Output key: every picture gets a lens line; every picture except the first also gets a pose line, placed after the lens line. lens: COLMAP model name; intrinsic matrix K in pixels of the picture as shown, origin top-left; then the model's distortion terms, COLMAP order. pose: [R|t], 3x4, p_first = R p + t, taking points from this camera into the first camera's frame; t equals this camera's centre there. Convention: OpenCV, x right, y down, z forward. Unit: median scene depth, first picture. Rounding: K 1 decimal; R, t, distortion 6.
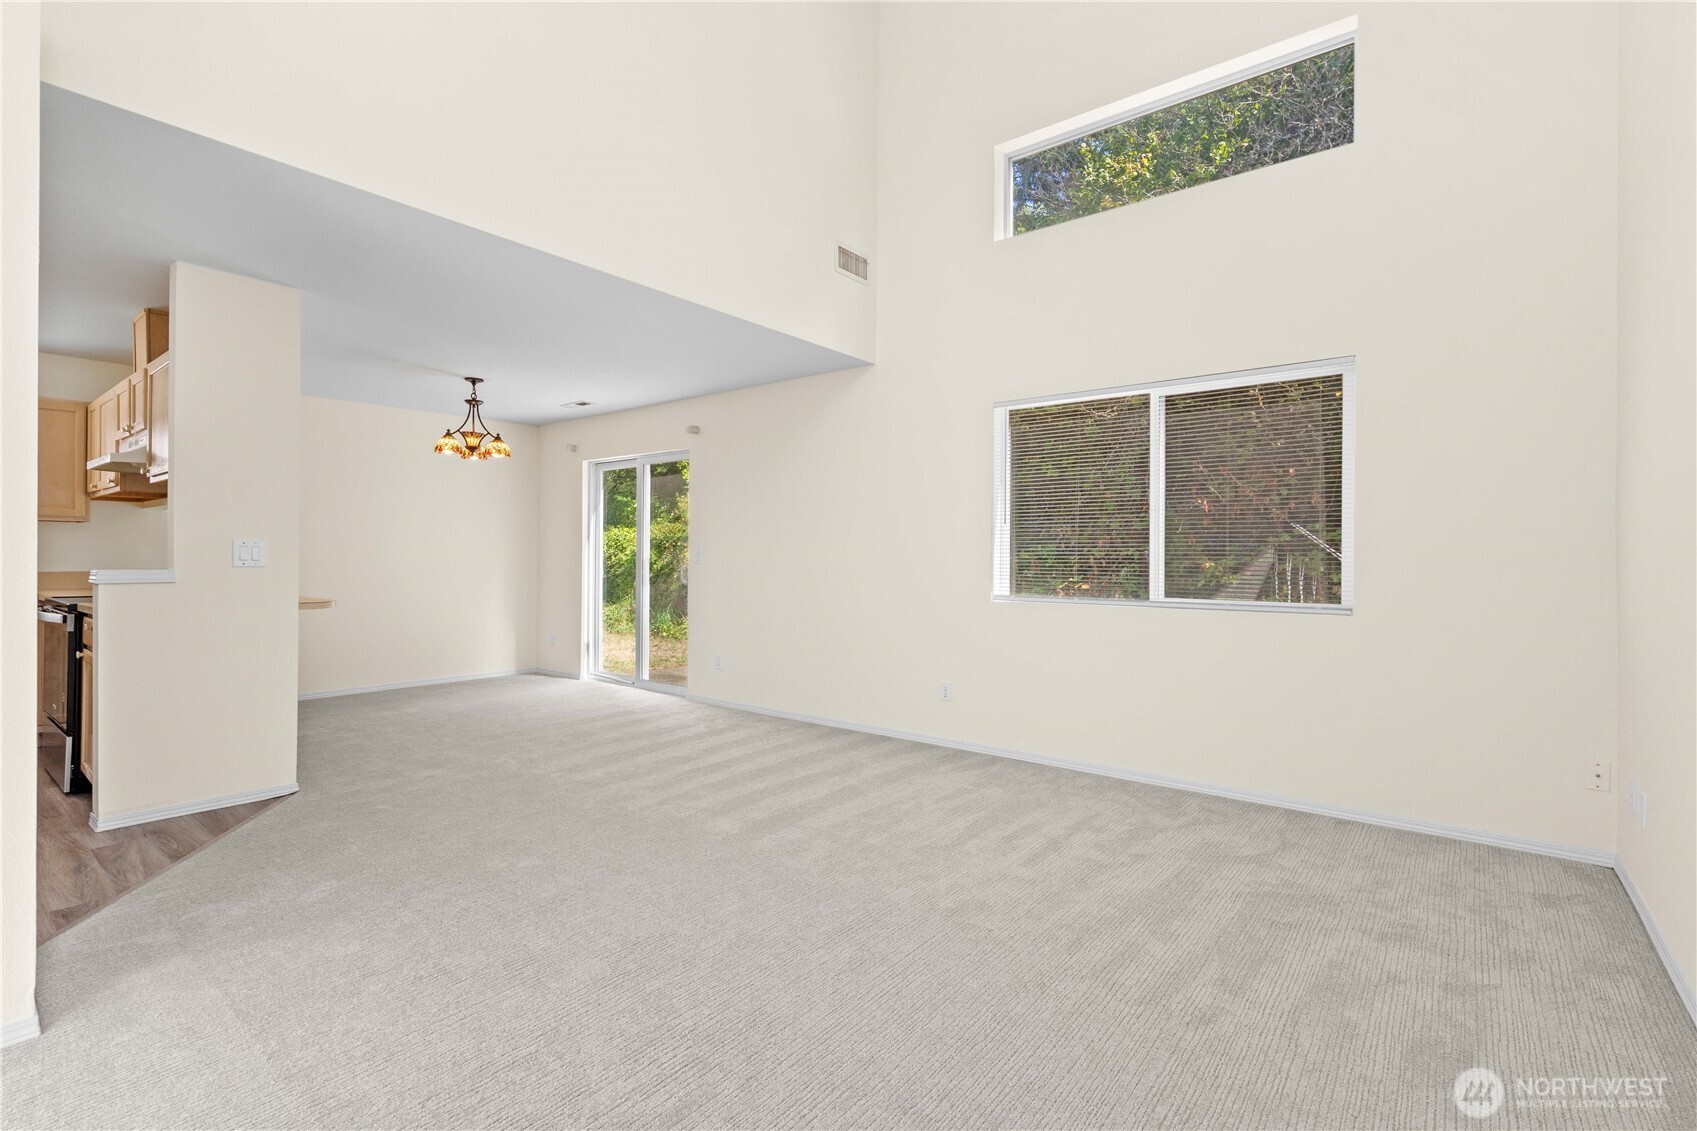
lens RADIAL K [[787.2, 0, 841.3], [0, 787.2, 558.9], [0, 0, 1]] dist [-0.012358, 0.000785]
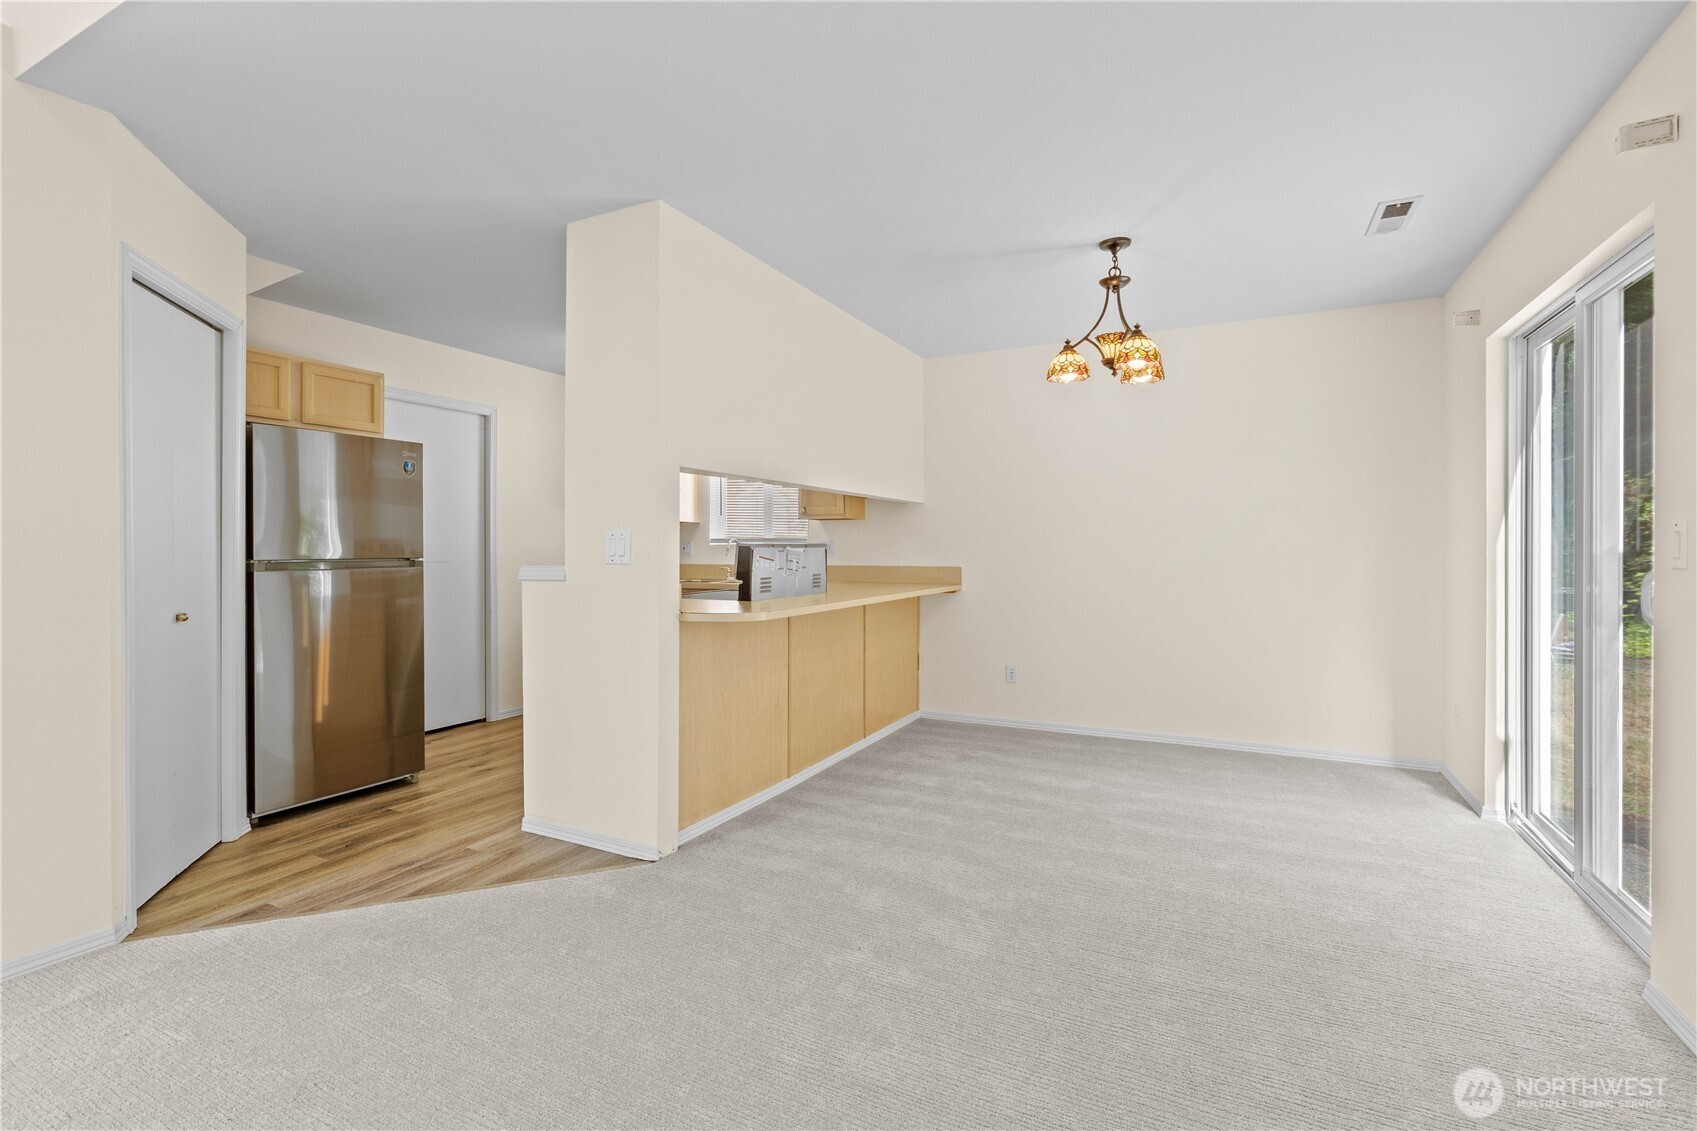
lens RADIAL K [[787.2, 0, 843.4], [0, 787.2, 547.4], [0, 0, 1]] dist [-0.012358, 0.000785]
pose [[0.191705, -0.001621, -0.981451, 0.071538], [0.001311, 0.999998, -0.001396, -0.004965], [0.981452, -0.001020, 0.191707, 0.840270]]
